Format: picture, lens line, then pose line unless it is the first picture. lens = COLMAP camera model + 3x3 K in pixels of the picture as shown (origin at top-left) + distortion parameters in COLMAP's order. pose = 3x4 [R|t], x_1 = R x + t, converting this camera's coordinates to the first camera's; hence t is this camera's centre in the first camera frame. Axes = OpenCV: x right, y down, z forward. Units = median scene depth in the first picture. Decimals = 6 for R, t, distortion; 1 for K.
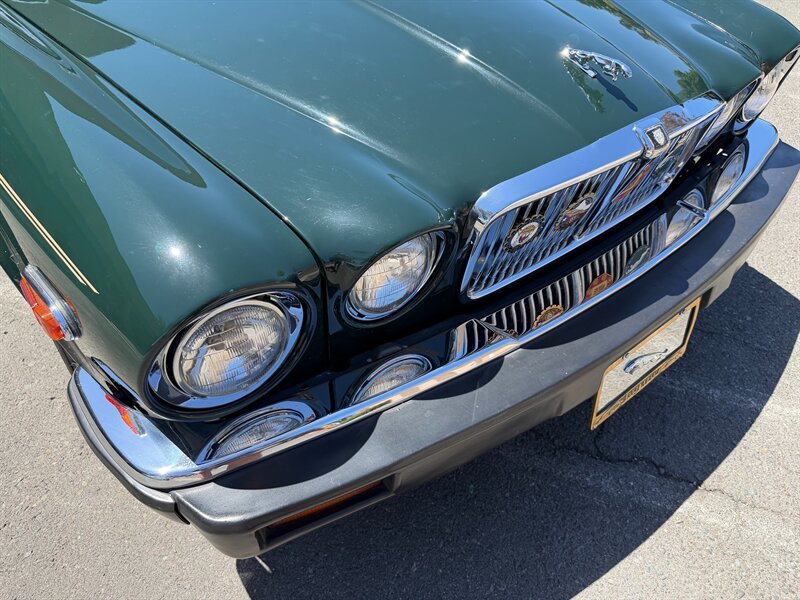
lens RADIAL K [[578.5, 0, 400.0], [0, 578.5, 300.0], [0, 0, 1]] dist [0.027133, -0.045915]
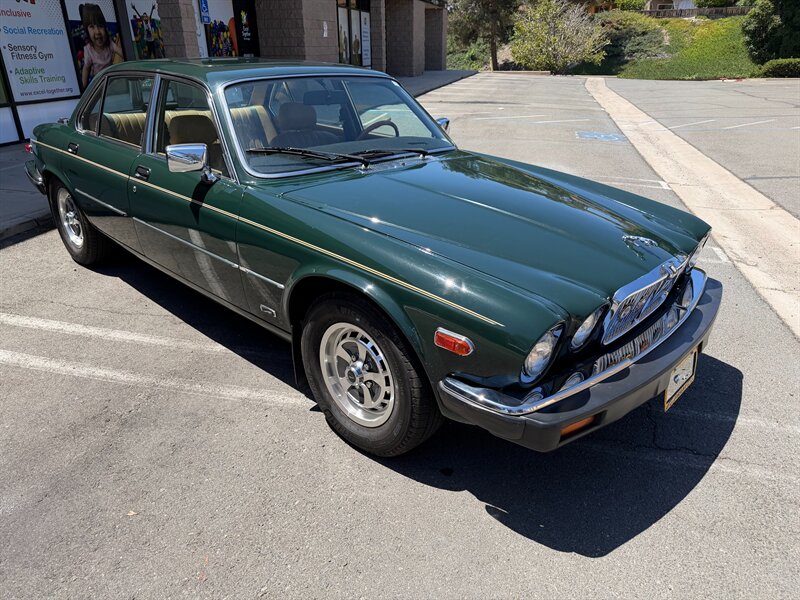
lens RADIAL K [[559.4, 0, 402.0], [0, 559.4, 310.6], [0, 0, 1]] dist [0.009162, -0.007615]
pose [[0.990740, -0.054427, 0.124382, -0.733171], [0.087841, 0.955514, -0.281563, 0.332373], [-0.103524, 0.289881, 0.951447, -0.779954]]
